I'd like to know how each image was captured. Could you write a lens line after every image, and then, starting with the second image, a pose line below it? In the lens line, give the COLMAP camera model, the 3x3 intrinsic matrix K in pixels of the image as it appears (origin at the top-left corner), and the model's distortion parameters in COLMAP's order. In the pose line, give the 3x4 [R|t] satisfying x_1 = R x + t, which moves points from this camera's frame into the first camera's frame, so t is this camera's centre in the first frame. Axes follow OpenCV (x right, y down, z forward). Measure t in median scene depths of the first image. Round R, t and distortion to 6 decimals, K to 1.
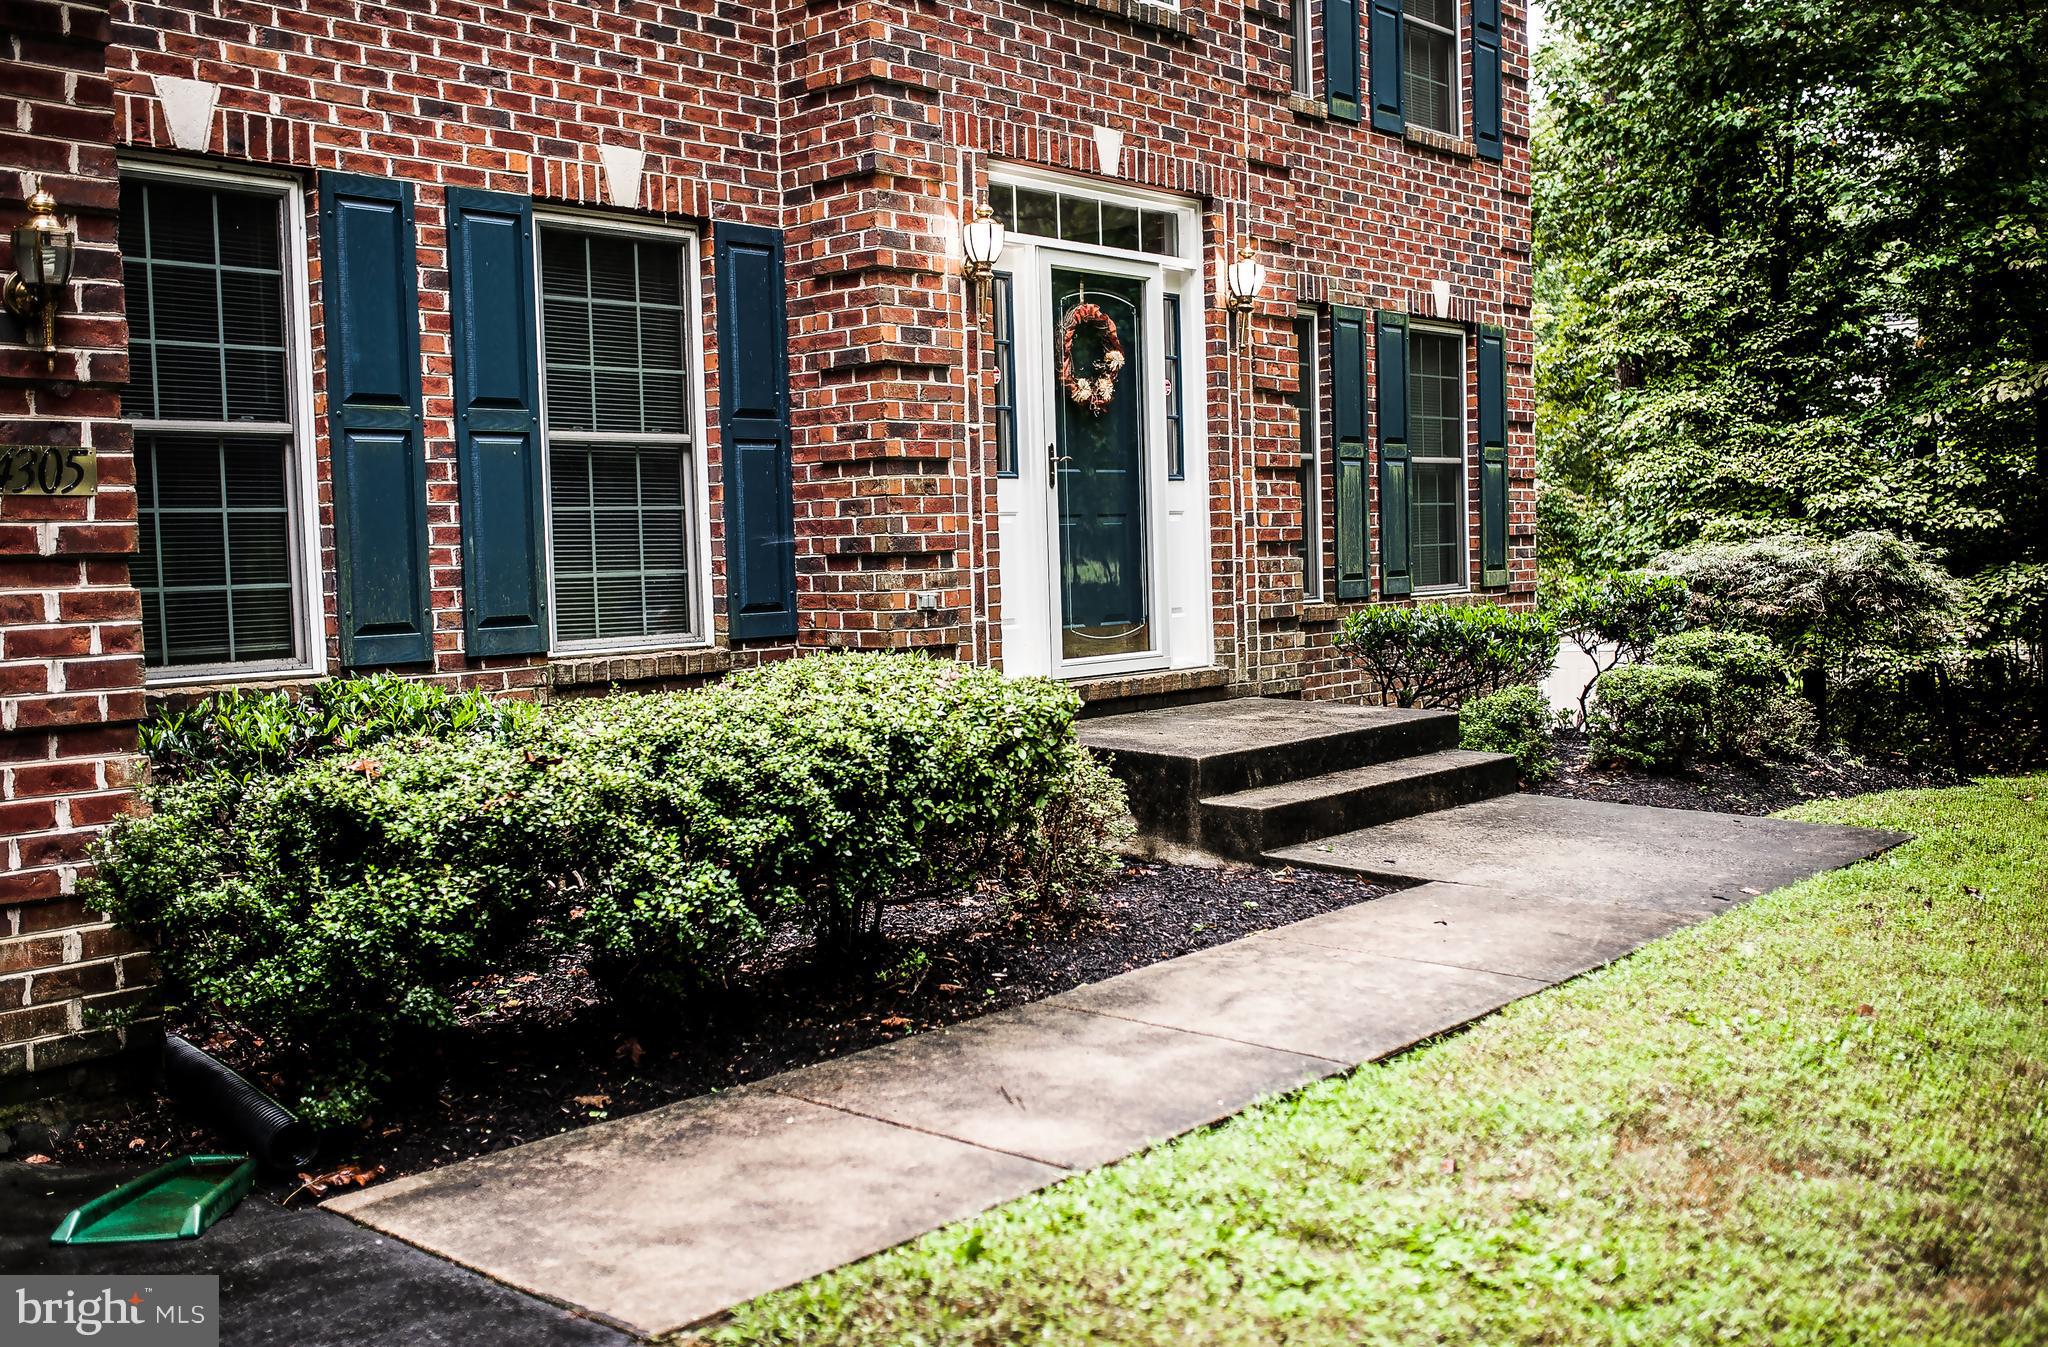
lens RADIAL K [[2003.4, 0, 1024.0], [0, 2003.4, 673.5], [0, 0, 1]] dist [-0.065661, 0.115200]
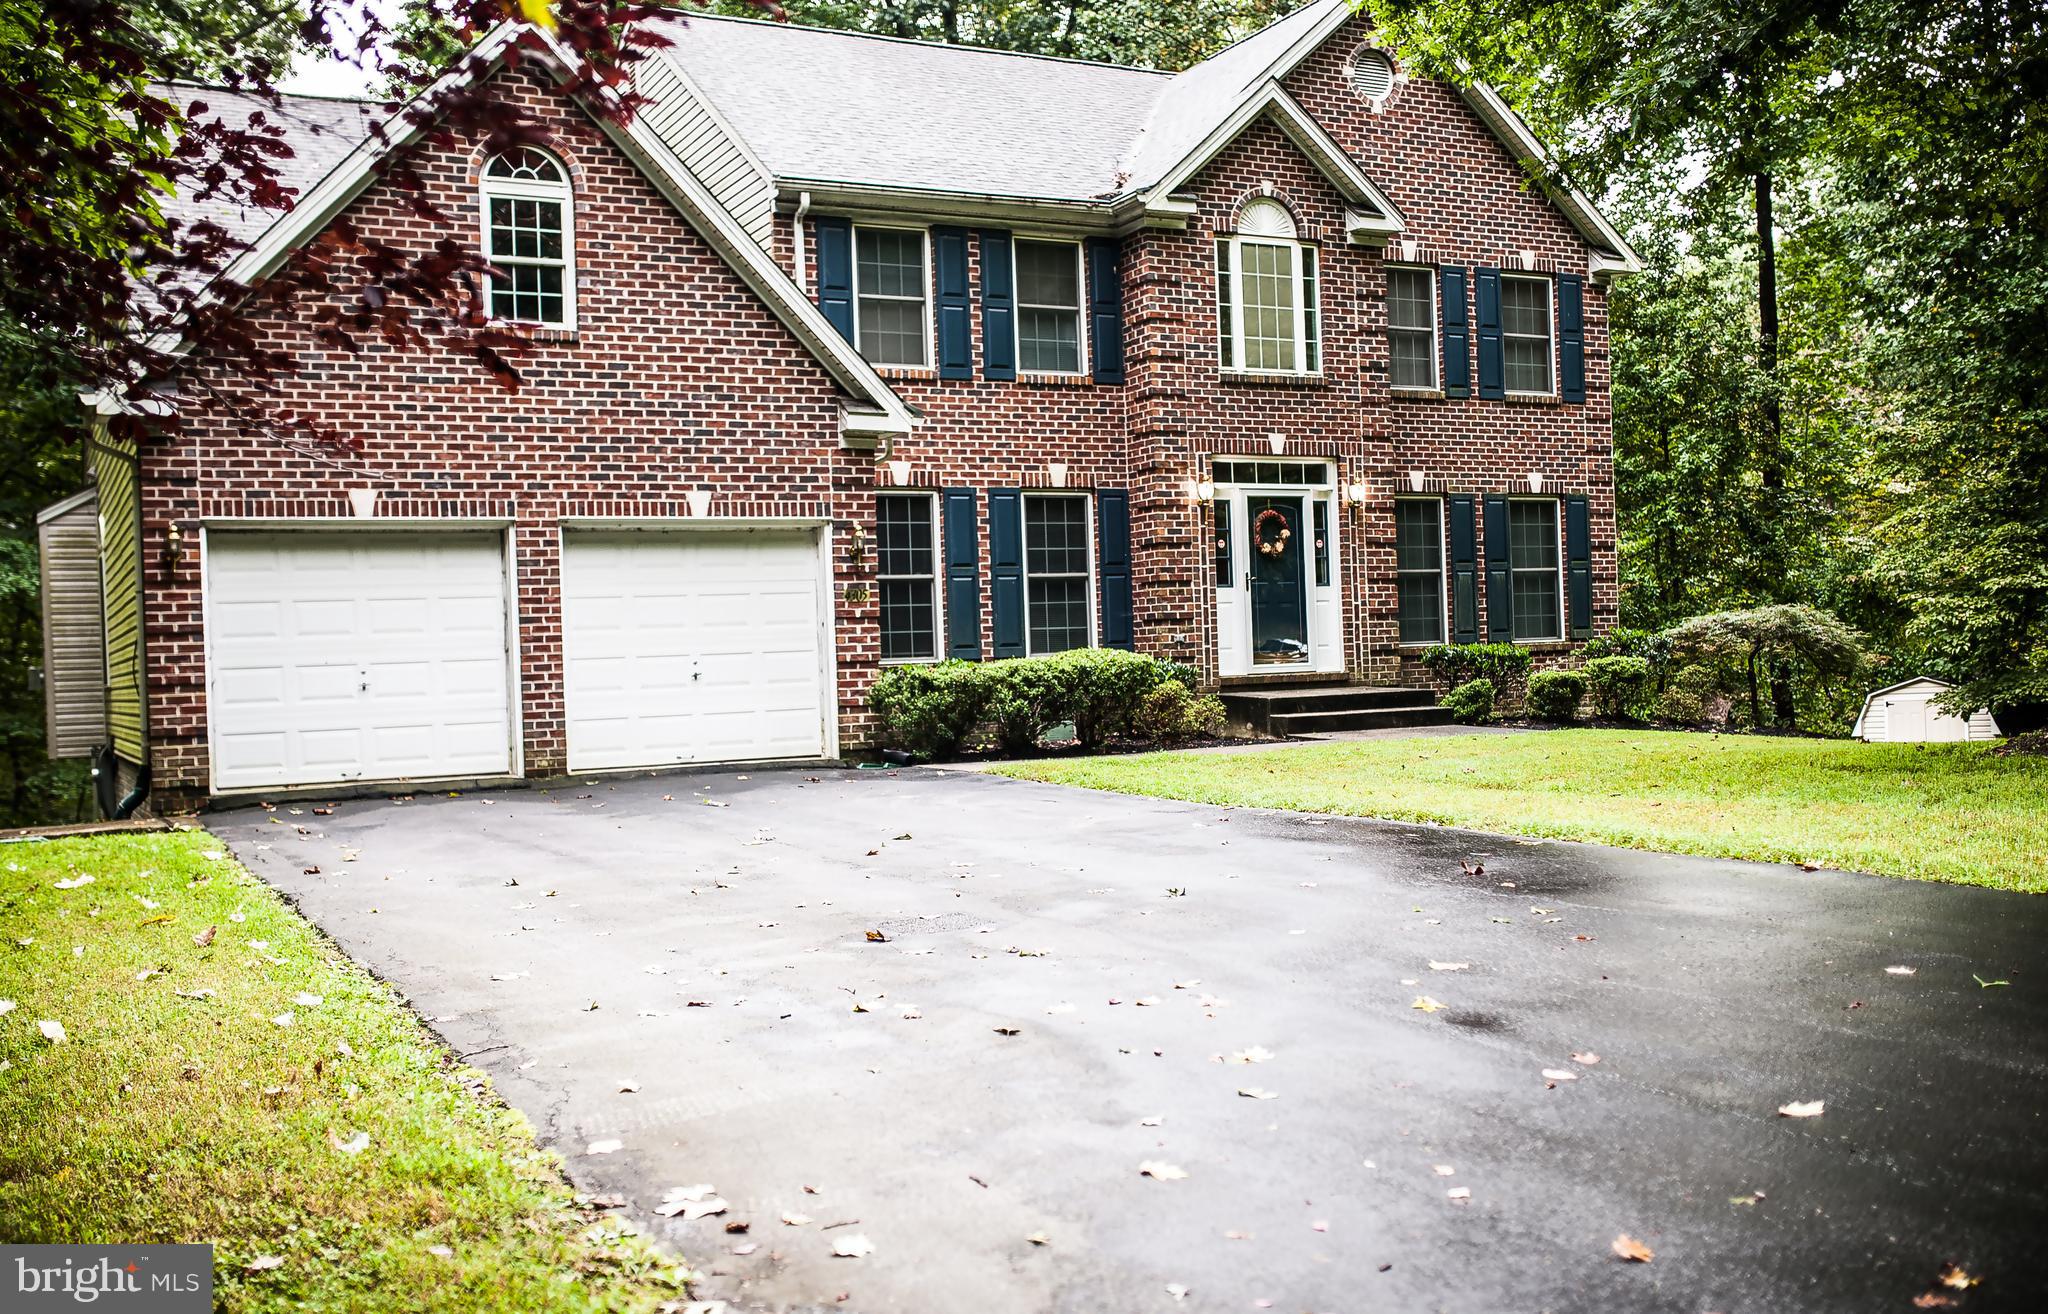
lens RADIAL K [[2072.2, 0, 1024.0], [0, 2072.2, 657.0], [0, 0, 1]] dist [0.000515, 0.001465]
pose [[0.933799, -0.006141, -0.357744, 0.692254], [-0.013834, 0.998485, -0.053249, 0.126443], [0.357529, 0.054673, 0.932300, -1.459418]]
